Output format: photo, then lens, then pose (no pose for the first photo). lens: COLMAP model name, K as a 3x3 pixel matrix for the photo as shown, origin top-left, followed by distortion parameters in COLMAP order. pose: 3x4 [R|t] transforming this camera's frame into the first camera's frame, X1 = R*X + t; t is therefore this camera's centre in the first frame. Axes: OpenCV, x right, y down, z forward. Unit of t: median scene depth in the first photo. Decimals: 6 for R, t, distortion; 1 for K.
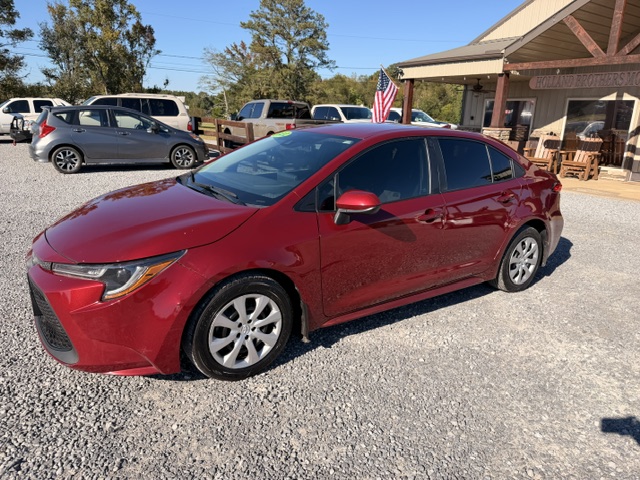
lens RADIAL K [[473.0, 0, 319.8], [0, 473.0, 259.8], [0, 0, 1]] dist [0.029472, -0.025389]
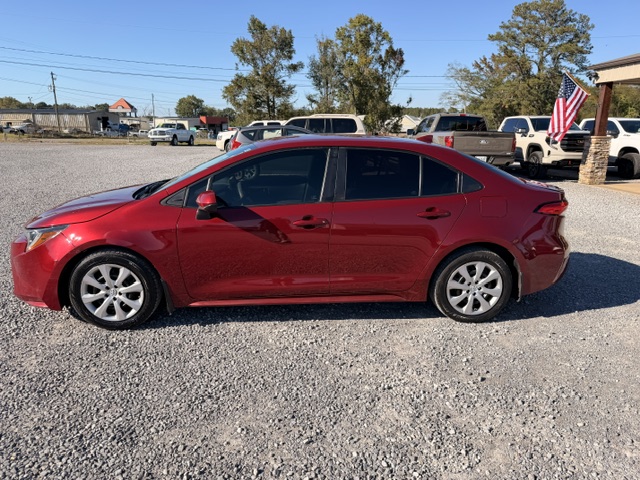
lens RADIAL K [[495.5, 0, 320.0], [0, 495.5, 240.0], [0, 0, 1]] dist [0.052475, -0.074957]
pose [[0.850676, 0.096391, -0.516777, 0.105154], [-0.137979, 0.989520, -0.042561, -0.001234], [0.507259, 0.107510, 0.855061, 0.012791]]
